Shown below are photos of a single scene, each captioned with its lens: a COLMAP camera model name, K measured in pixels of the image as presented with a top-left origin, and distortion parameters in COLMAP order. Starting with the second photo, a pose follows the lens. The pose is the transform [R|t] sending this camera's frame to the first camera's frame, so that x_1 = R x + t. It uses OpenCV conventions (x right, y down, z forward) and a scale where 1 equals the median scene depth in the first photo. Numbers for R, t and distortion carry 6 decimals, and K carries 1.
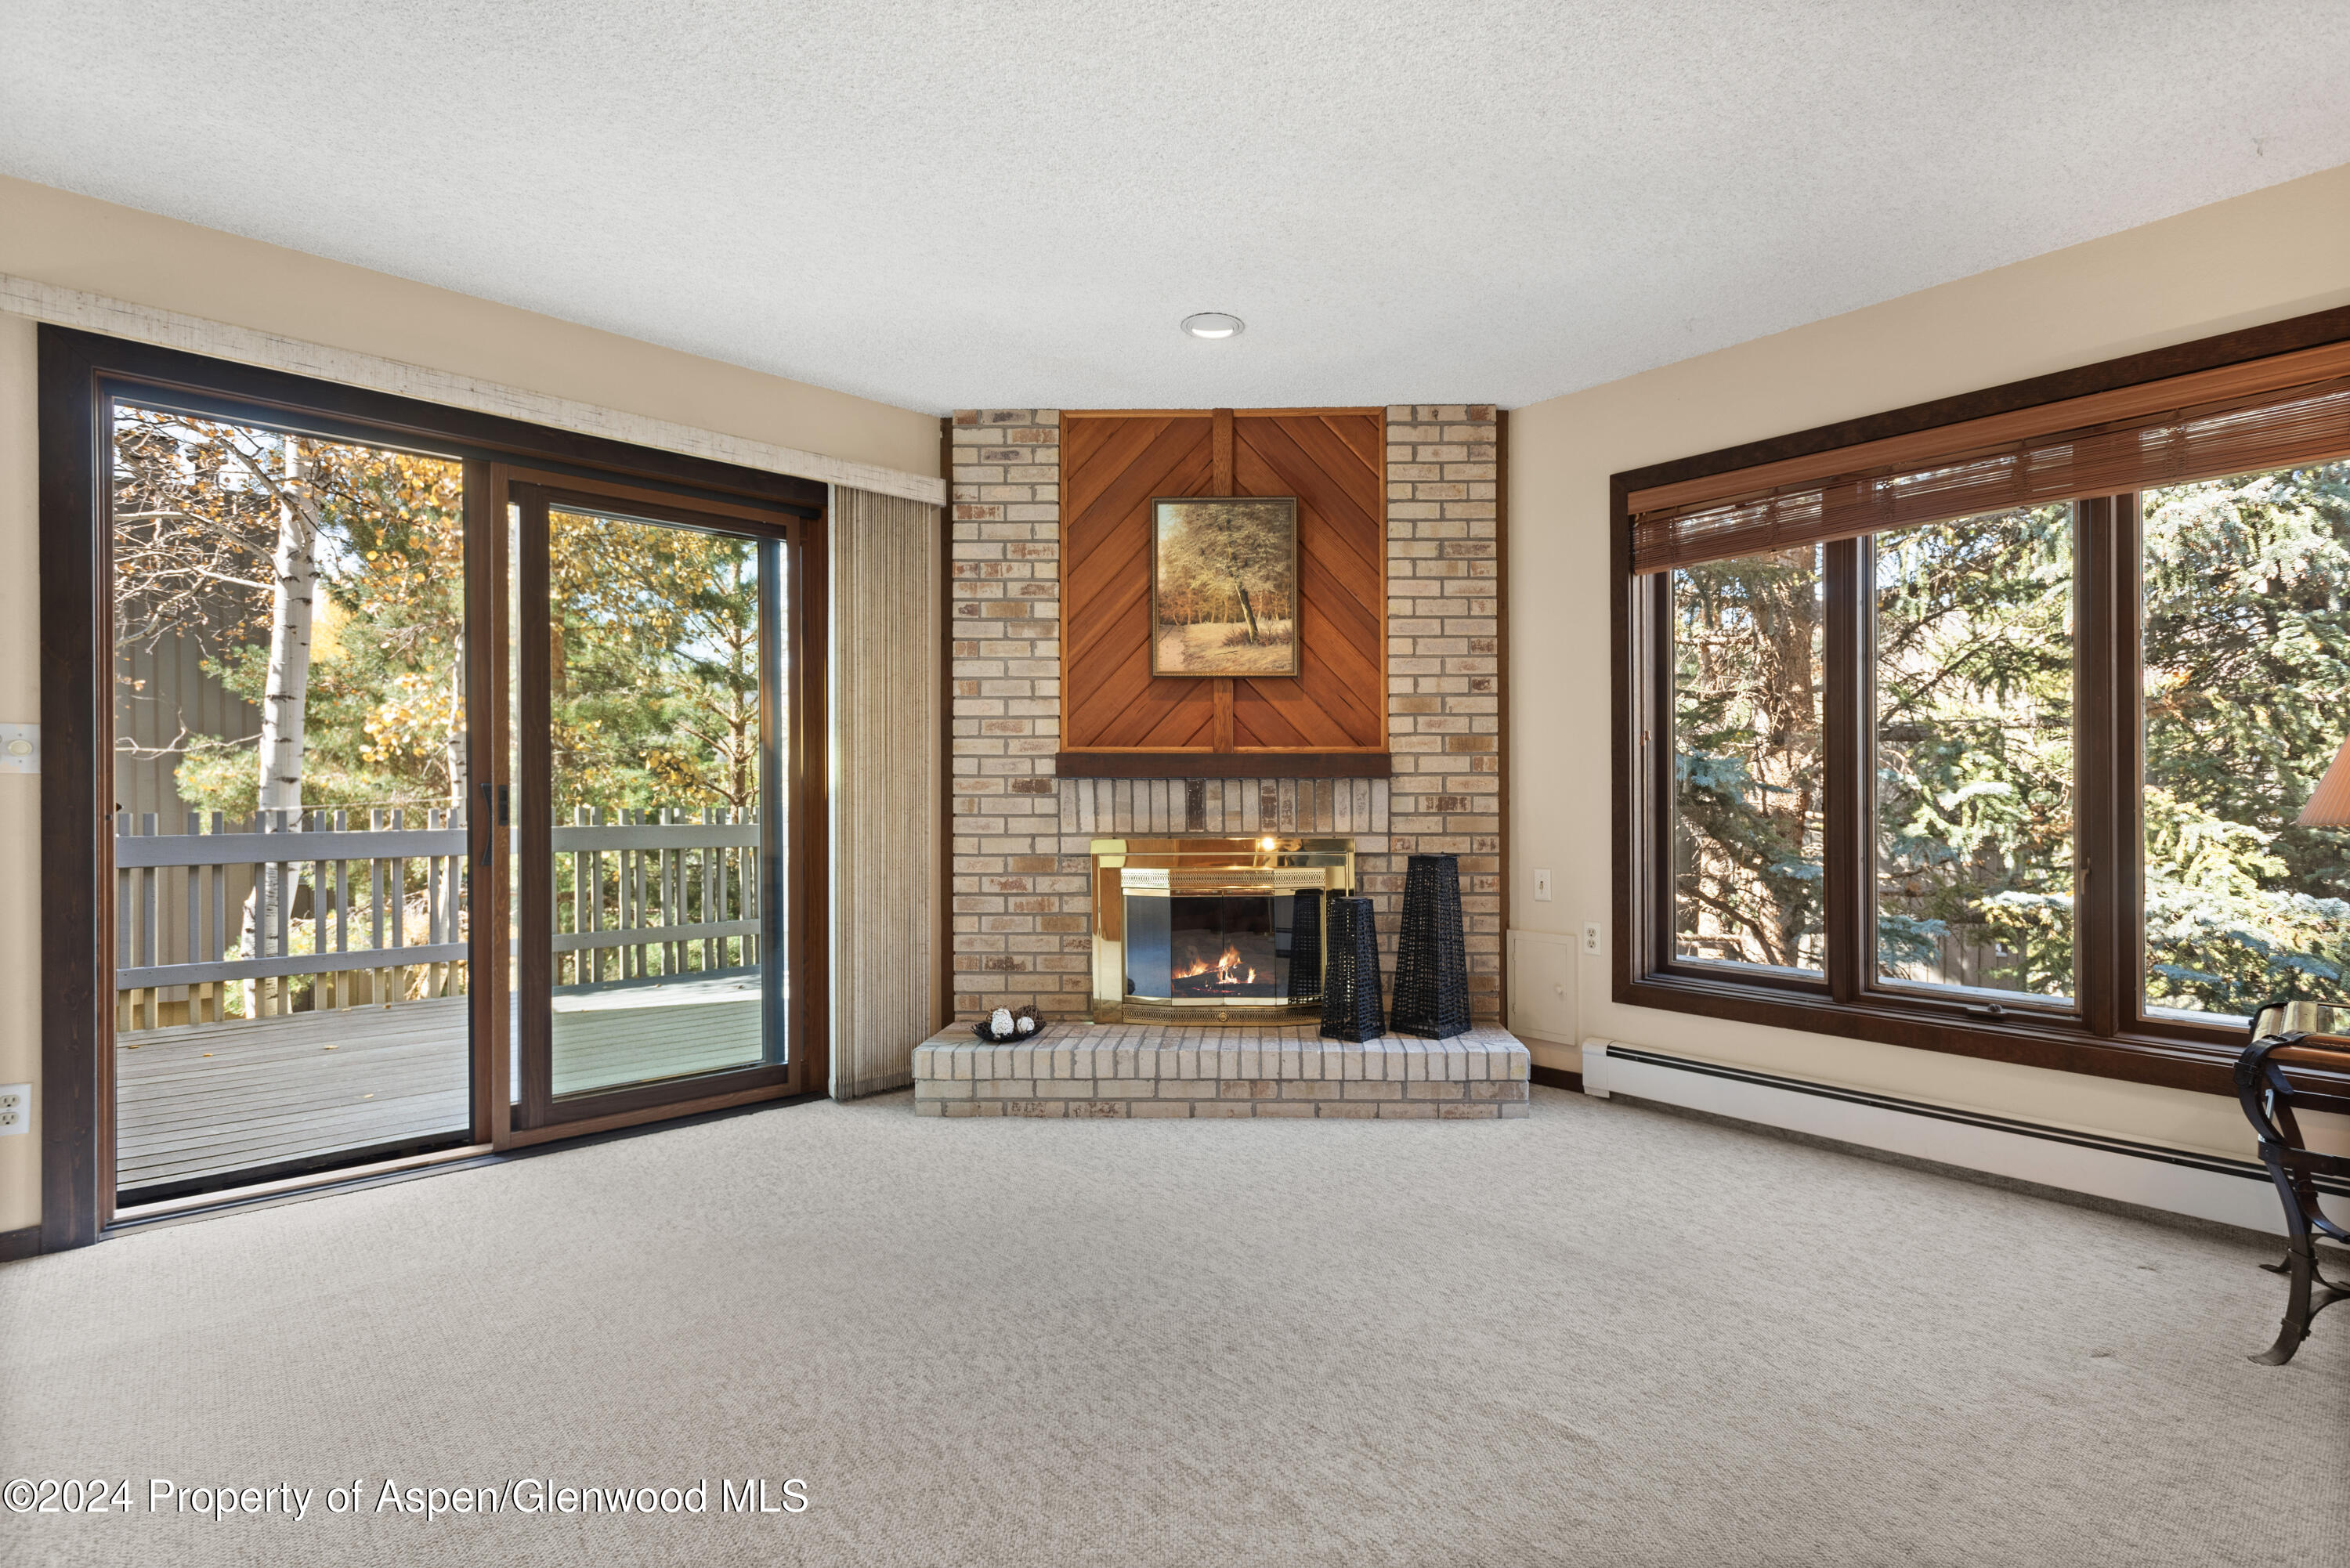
lens RADIAL K [[1107.6, 0, 1227.5], [0, 1107.6, 796.4], [0, 0, 1]] dist [0.002190, 0.000011]
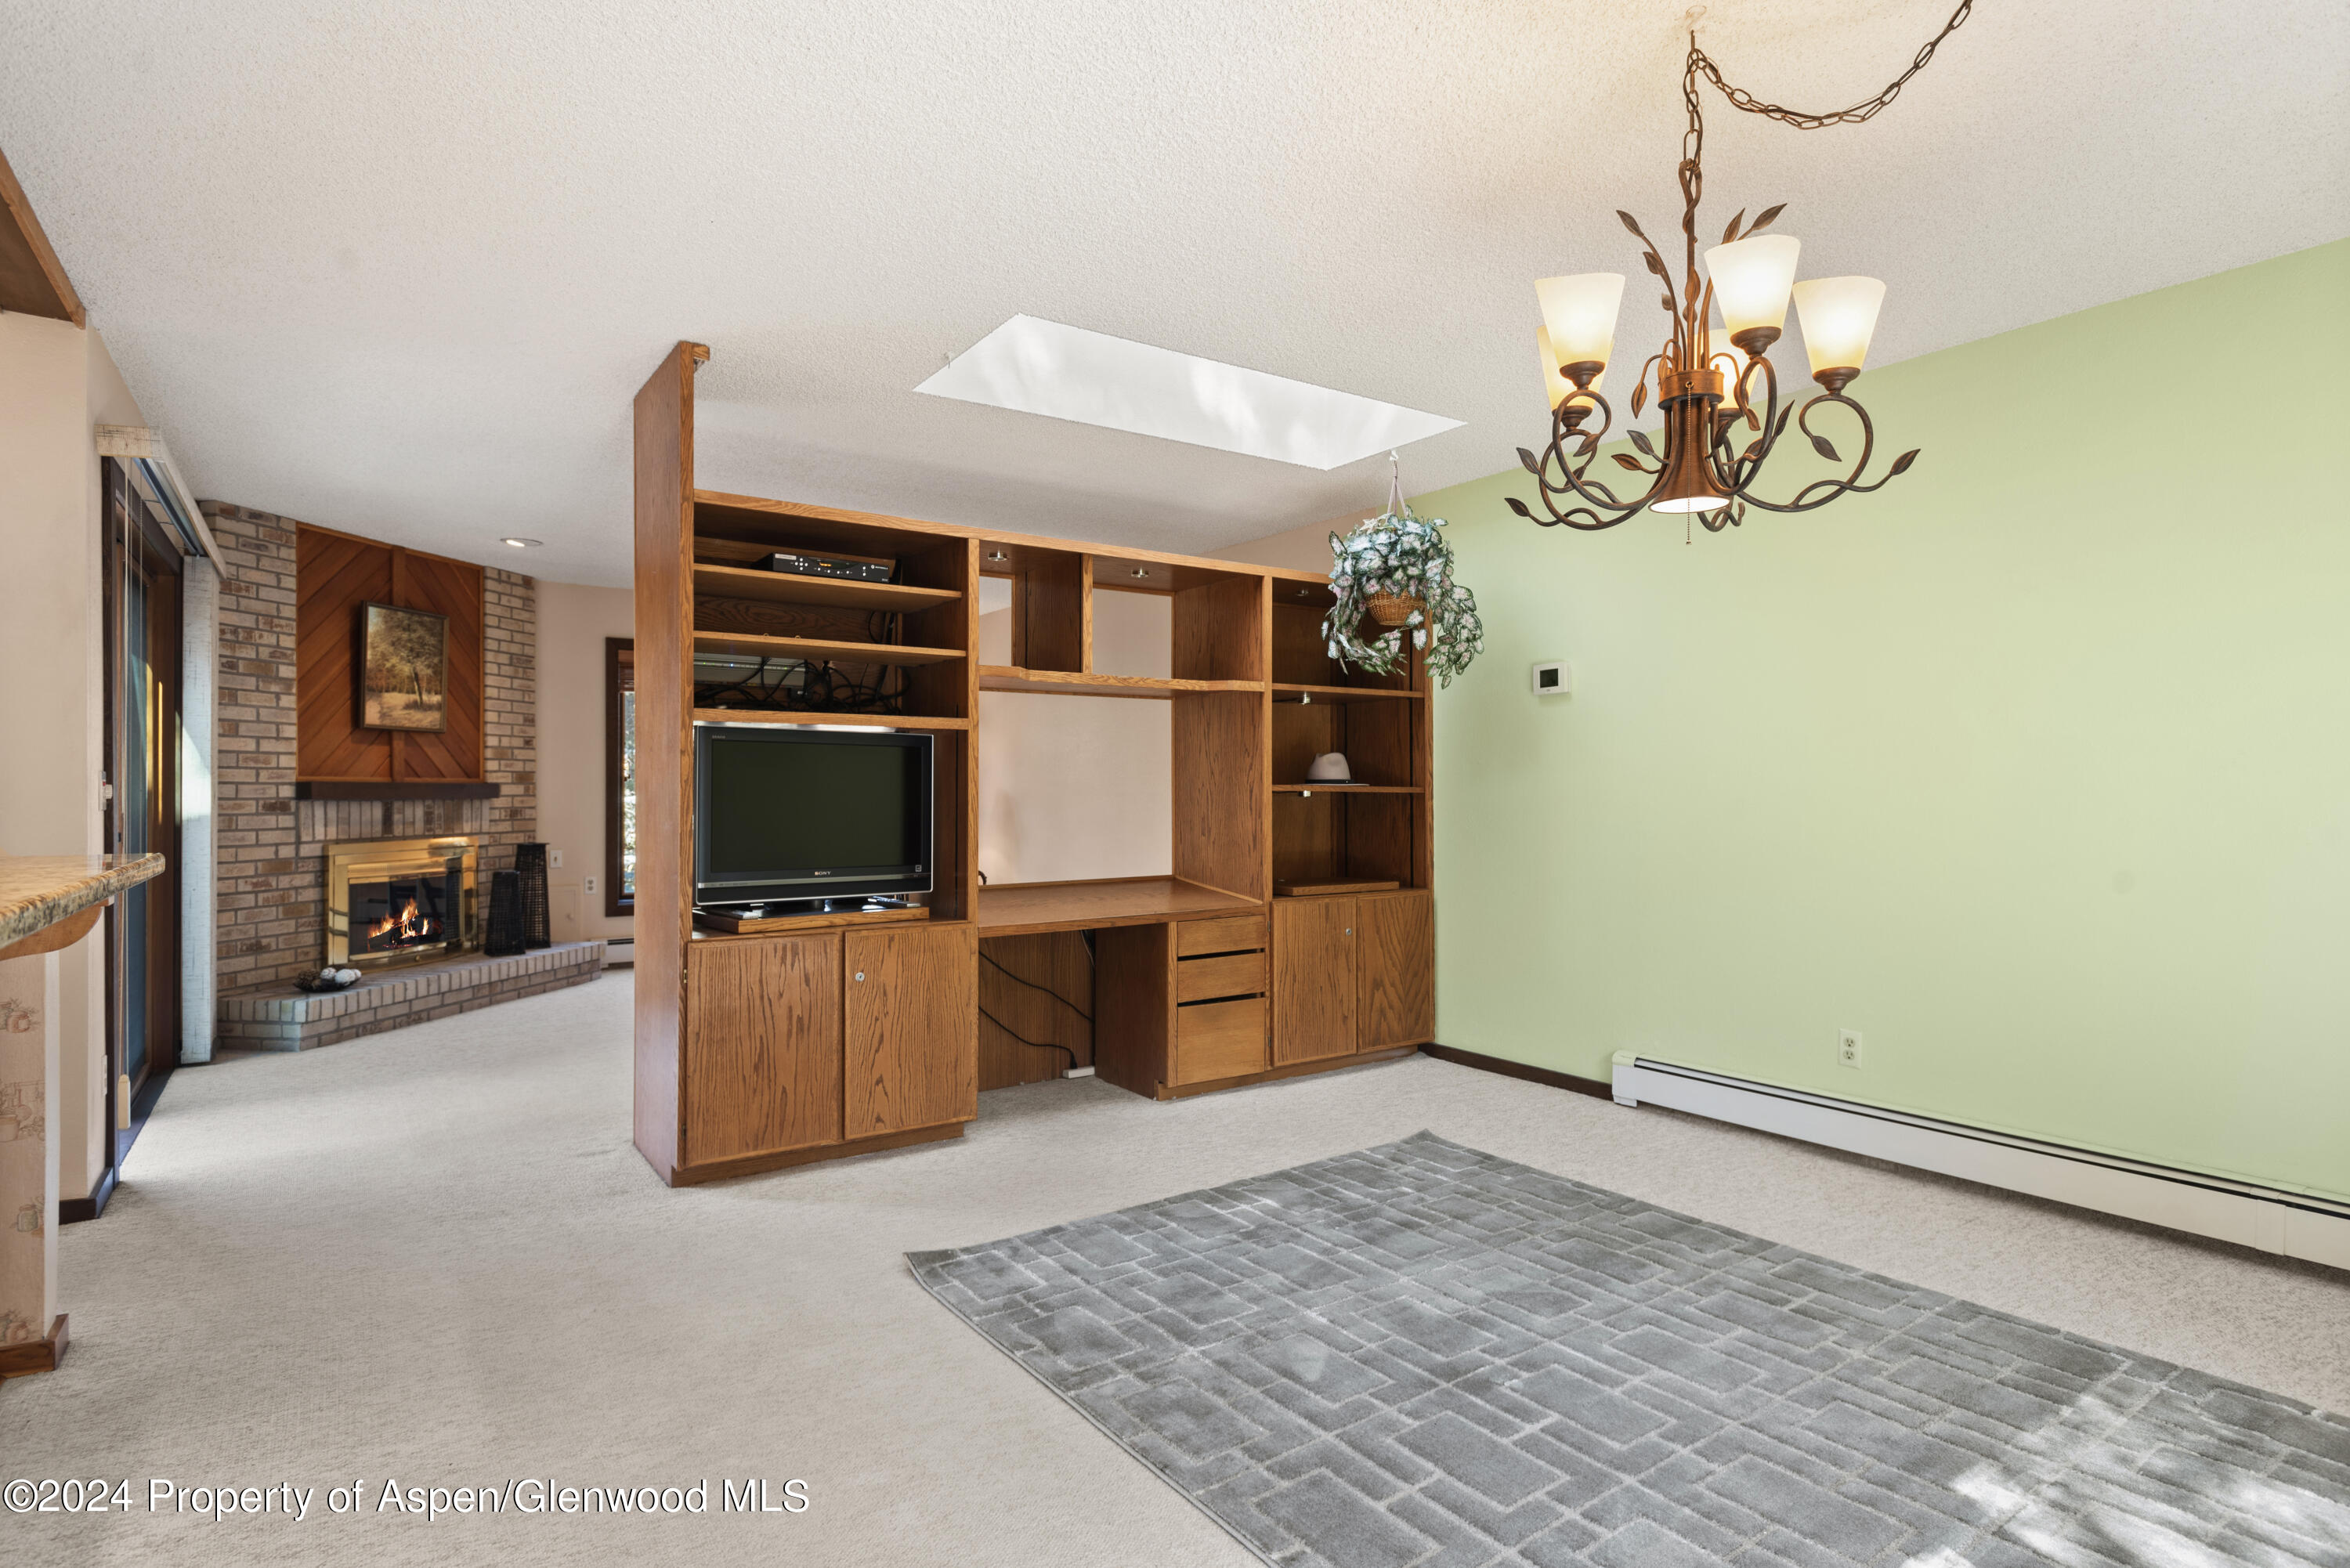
lens RADIAL K [[1240.7, 0, 1192.0], [0, 1240.7, 785.4], [0, 0, 1]] dist [0.021228, -0.000035]
pose [[0.152283, 0.003168, 0.988332, -1.479349], [-0.000251, 0.999995, -0.003166, -0.029762], [-0.988337, 0.000234, 0.152284, -0.284123]]
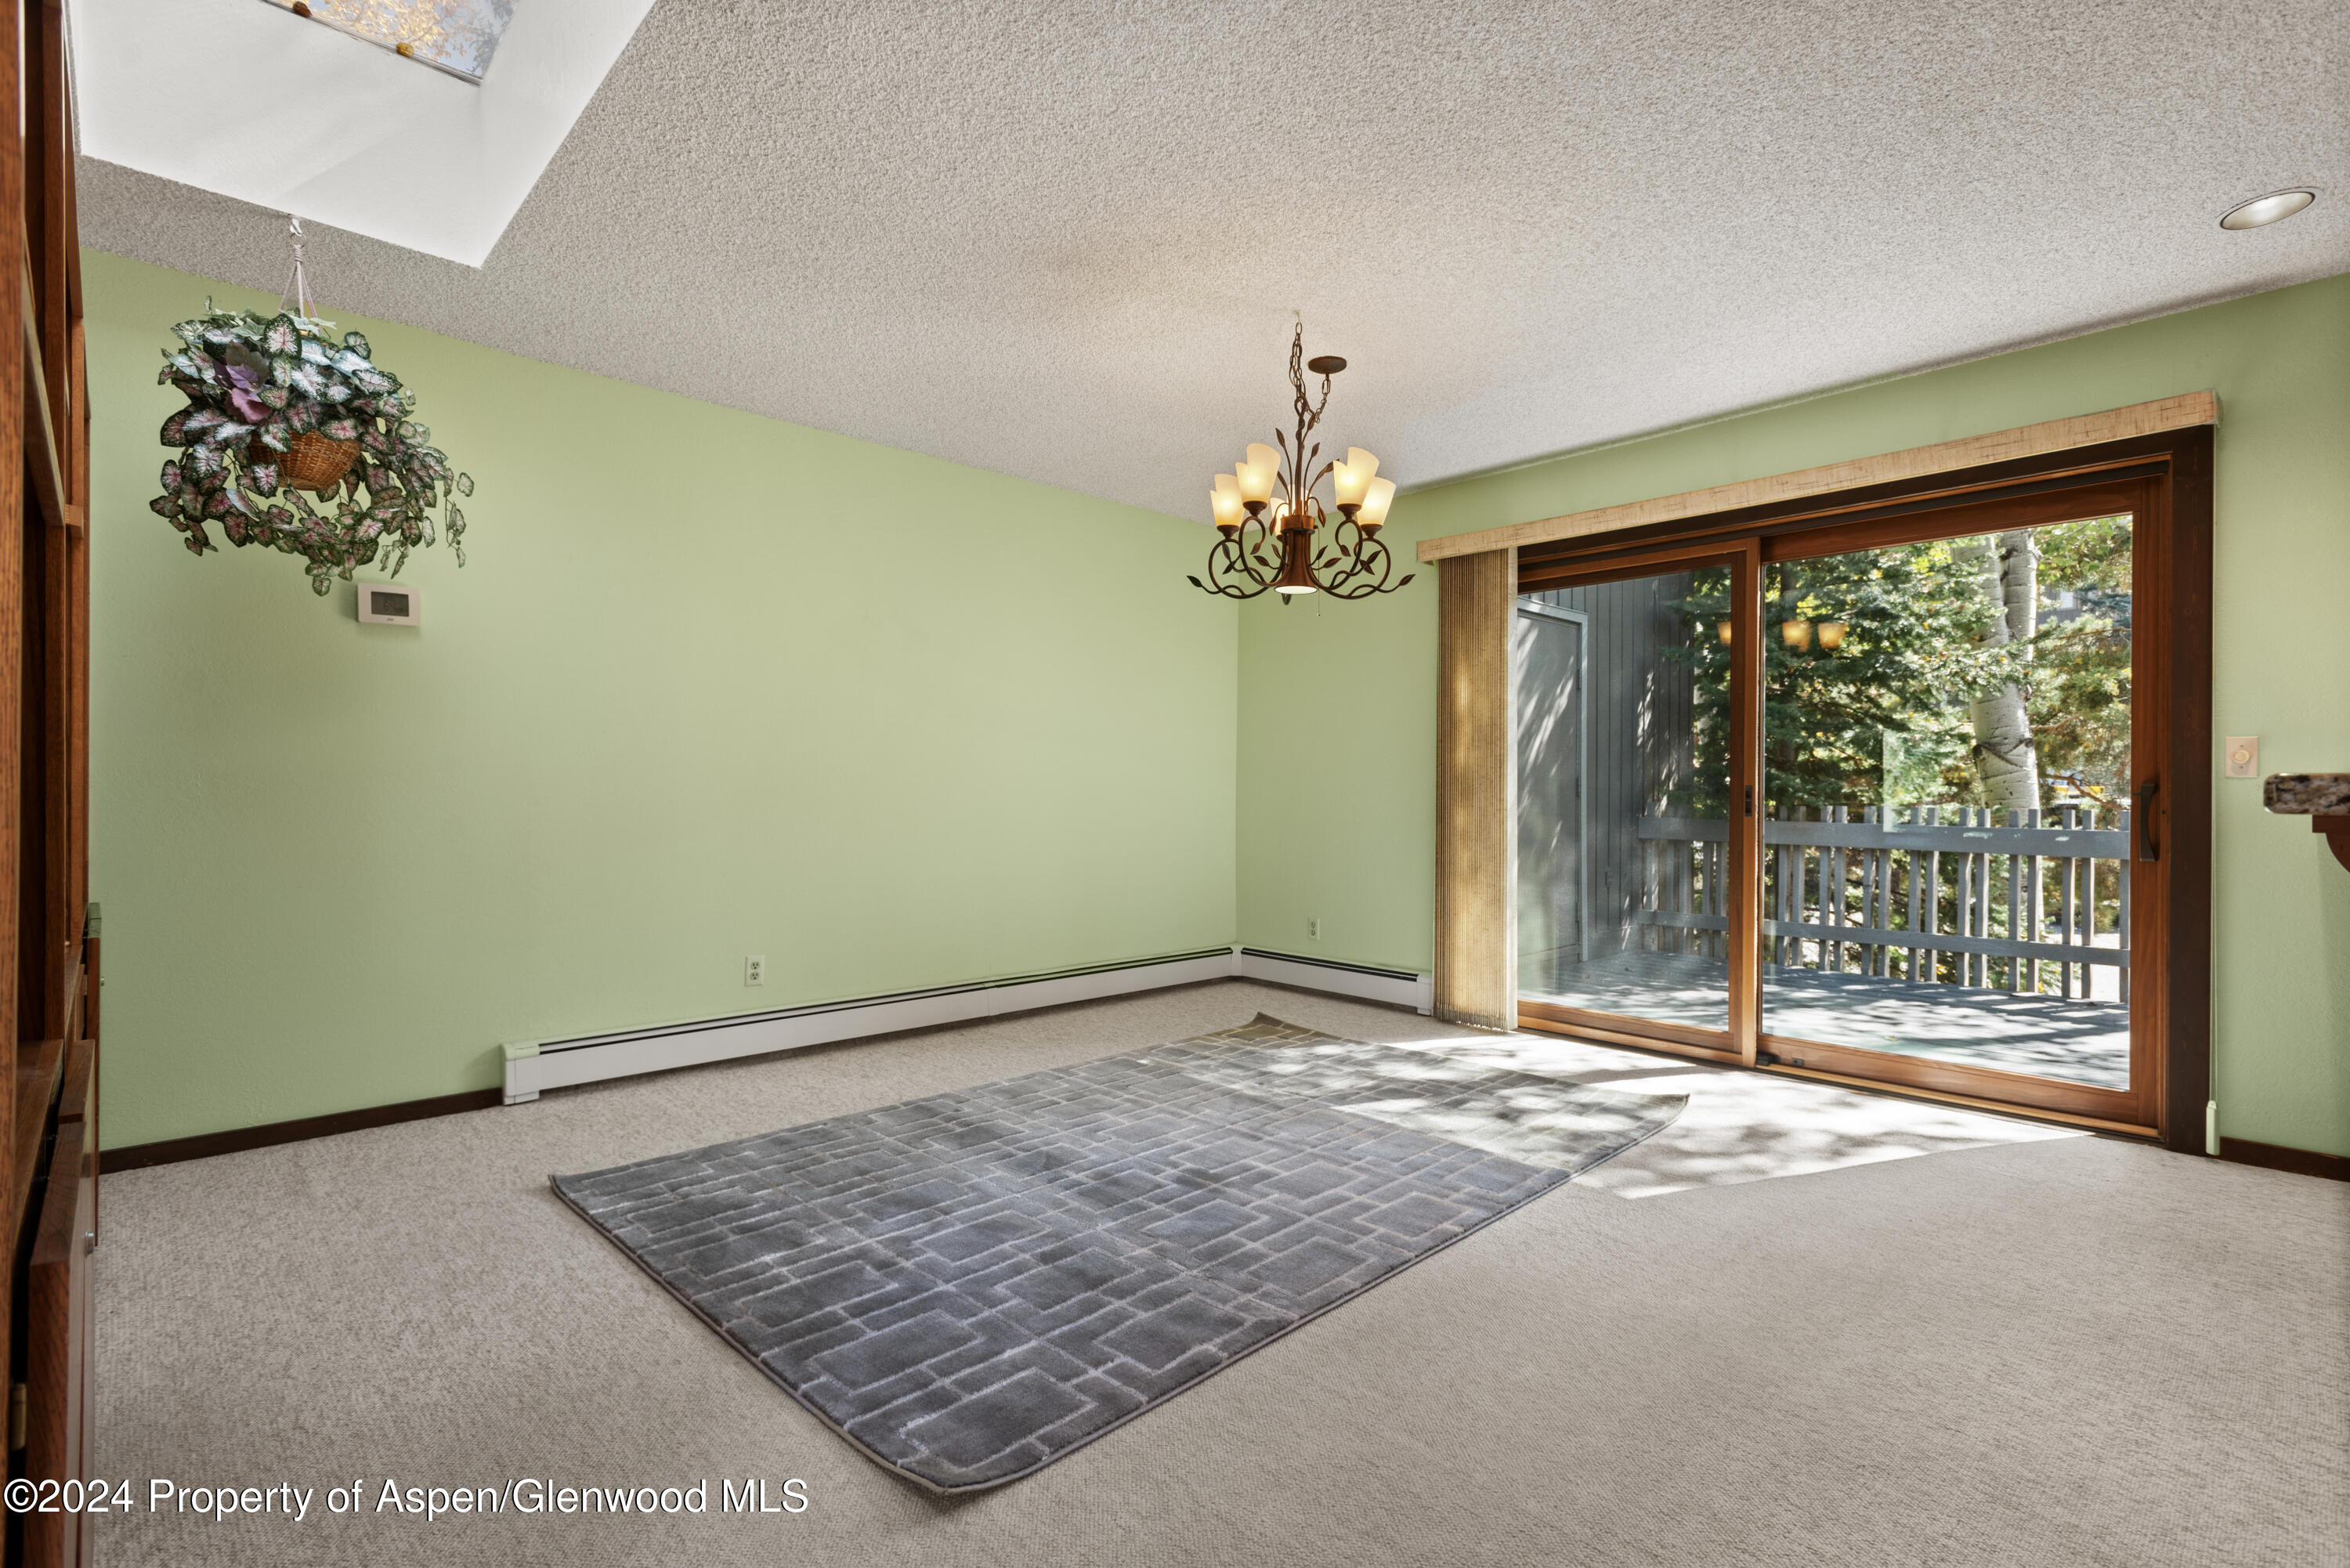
lens RADIAL K [[1091.5, 0, 1213.2], [0, 1091.5, 786.6], [0, 0, 1]] dist [0.013846, 0.000320]
pose [[-0.999676, -0.006096, -0.024714, -0.836443], [-0.005987, 0.999972, -0.004462, 0.001076], [0.024740, -0.004313, -0.999685, 0.408692]]
